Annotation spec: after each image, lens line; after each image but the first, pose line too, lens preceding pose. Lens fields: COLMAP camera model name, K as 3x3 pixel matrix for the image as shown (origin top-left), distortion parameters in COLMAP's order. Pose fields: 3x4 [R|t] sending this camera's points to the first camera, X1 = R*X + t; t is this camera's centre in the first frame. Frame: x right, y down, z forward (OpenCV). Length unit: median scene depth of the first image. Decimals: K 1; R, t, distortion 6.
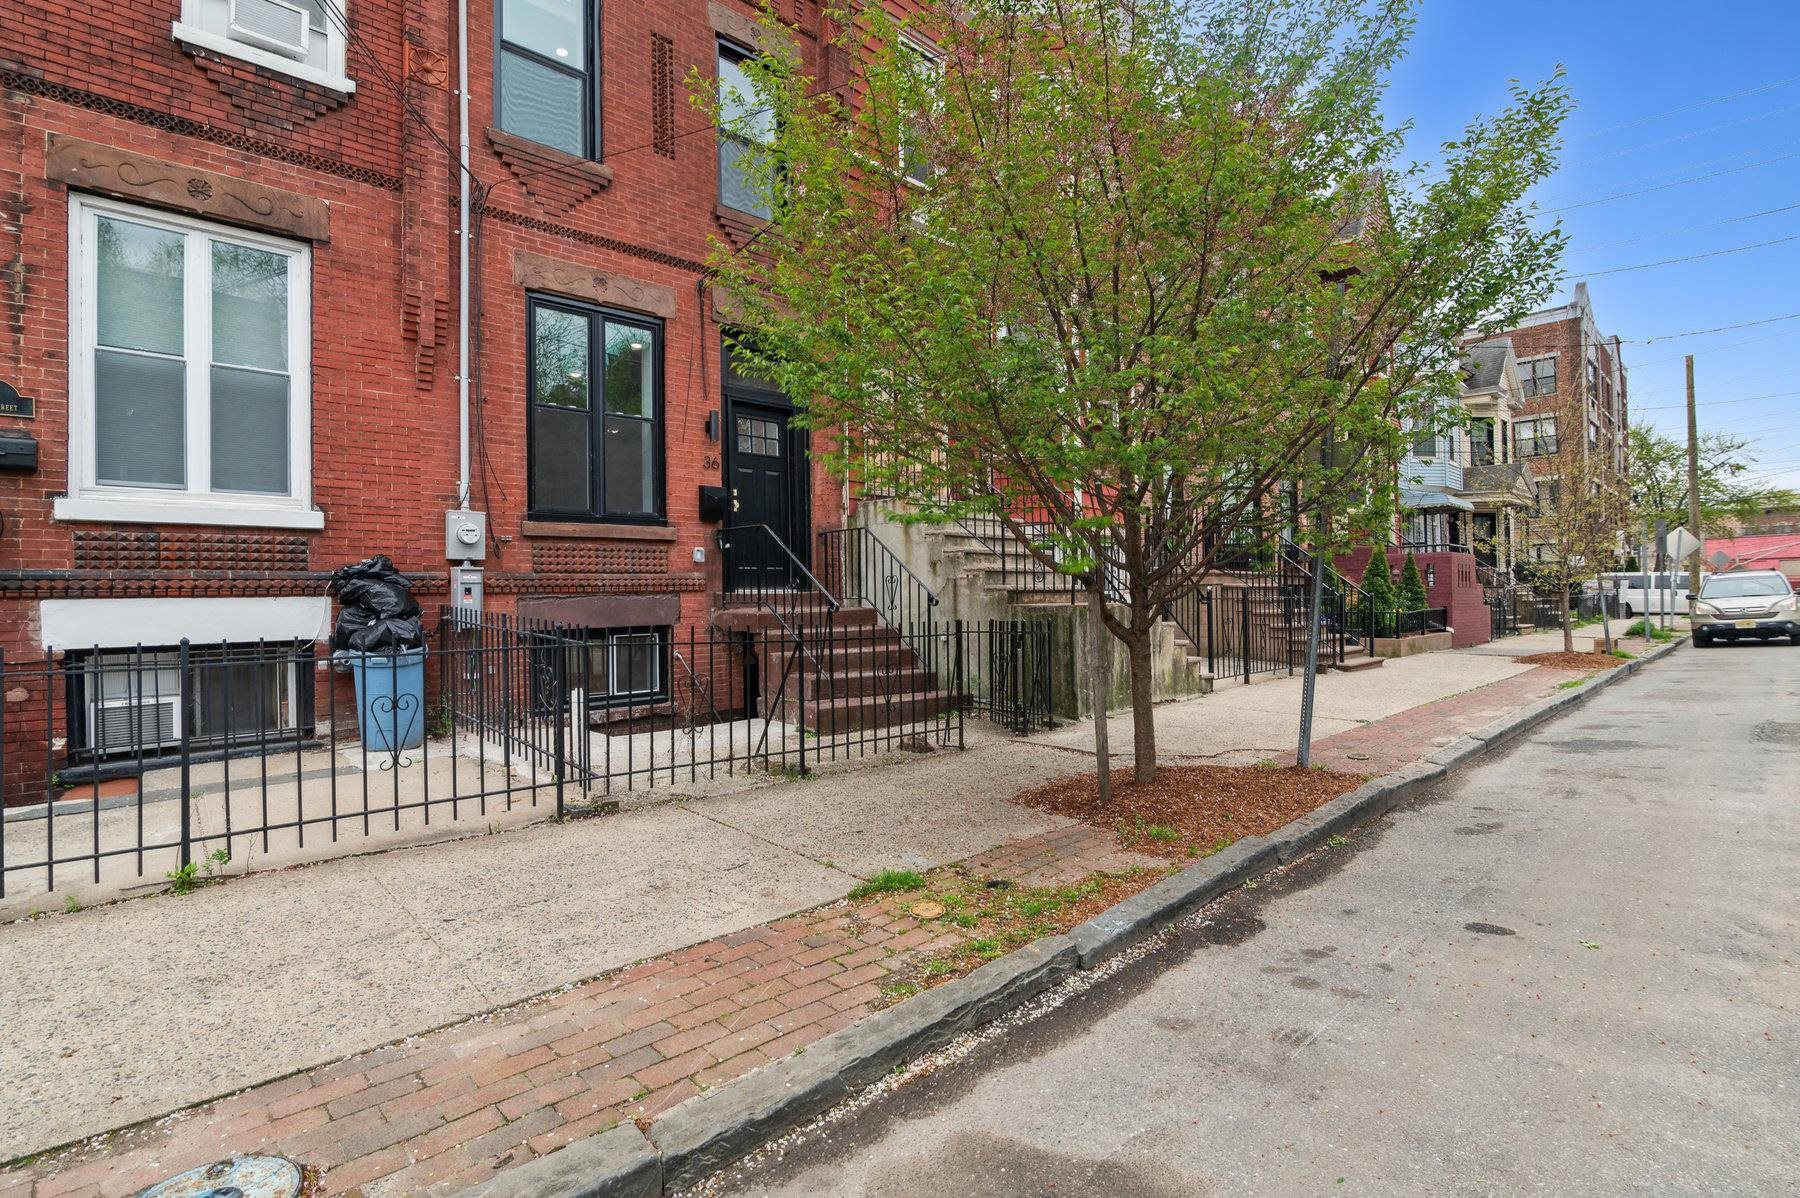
lens RADIAL K [[829.5, 0, 900.0], [0, 829.5, 599.0], [0, 0, 1]] dist [-0.017383, 0.000350]
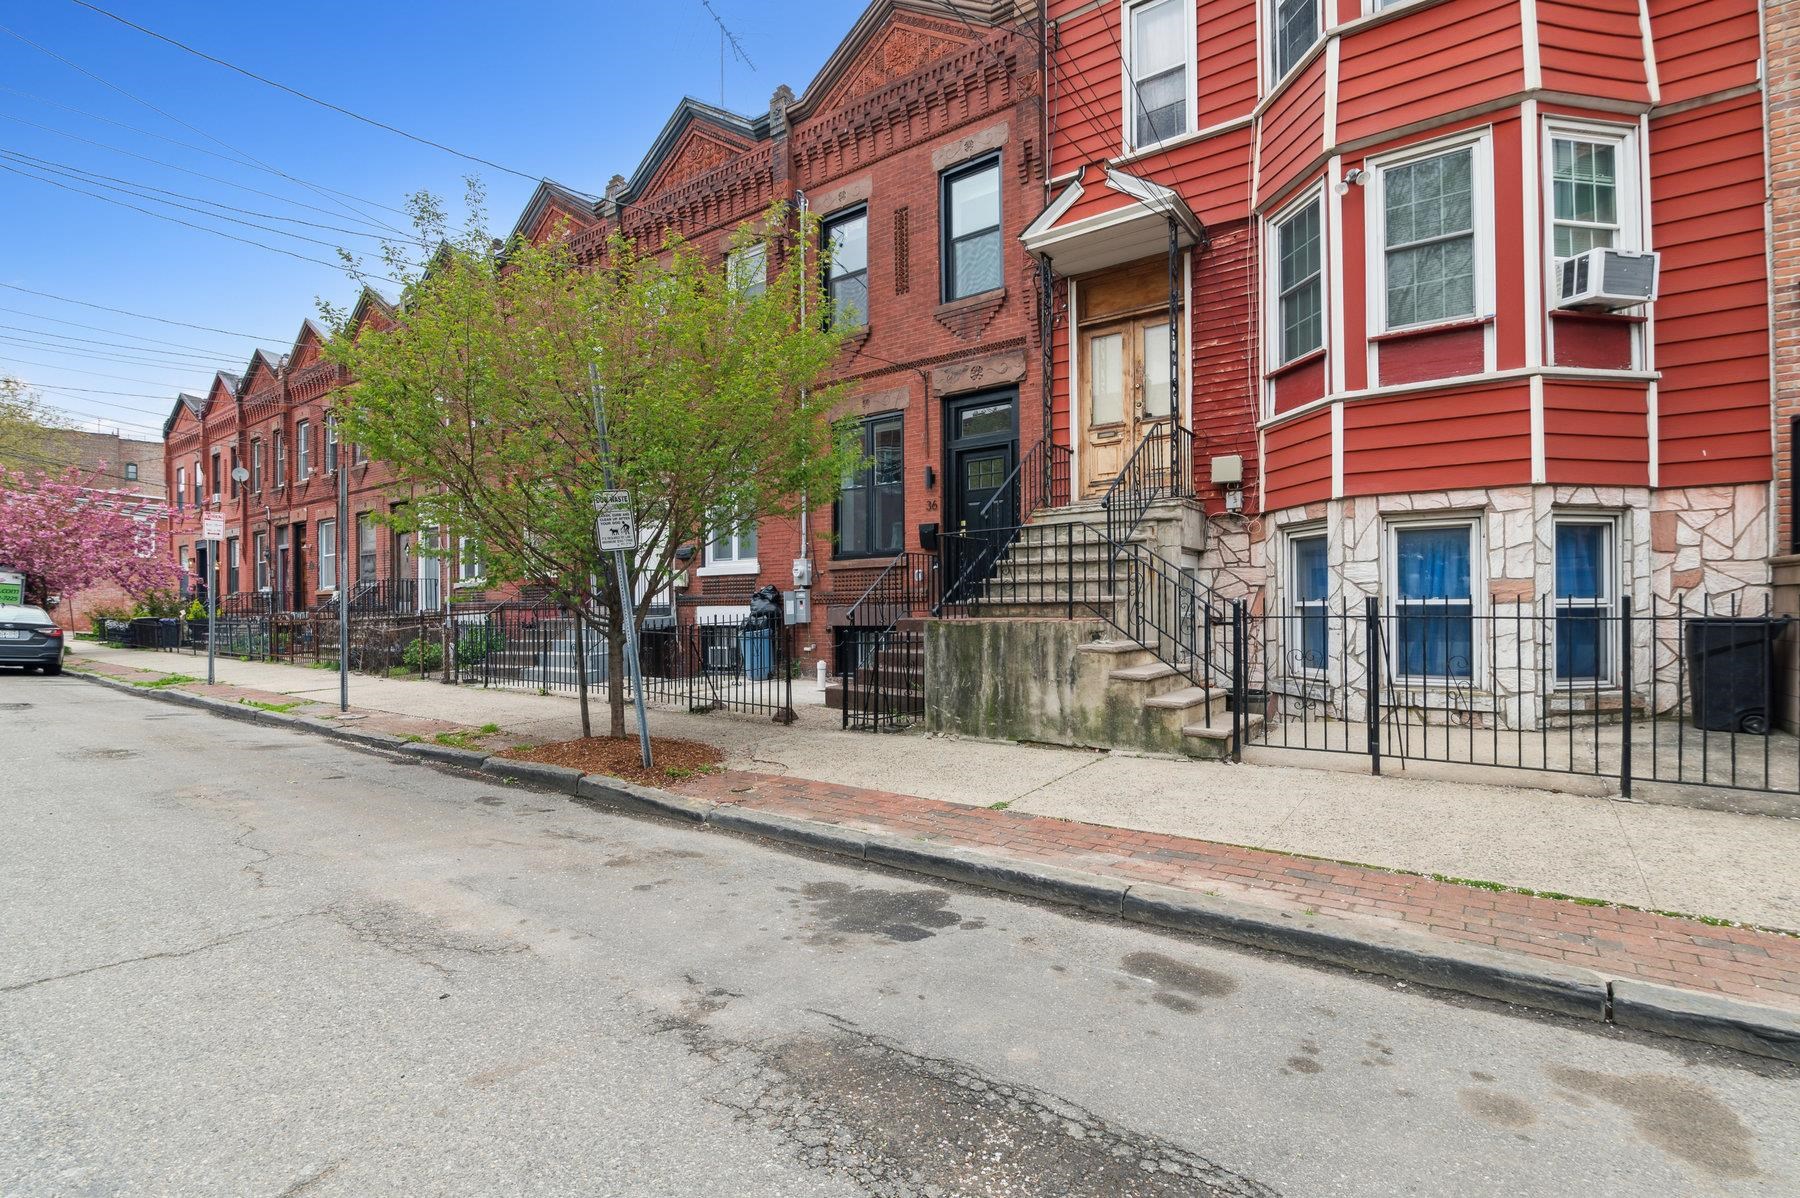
lens RADIAL K [[829.5, 0, 900.0], [0, 829.5, 599.0], [0, 0, 1]] dist [-0.017383, 0.000350]
pose [[0.165242, 0.002445, -0.986250, 1.178009], [0.000106, 0.999997, 0.002496, -0.019162], [0.986253, -0.000517, 0.165241, 0.799003]]
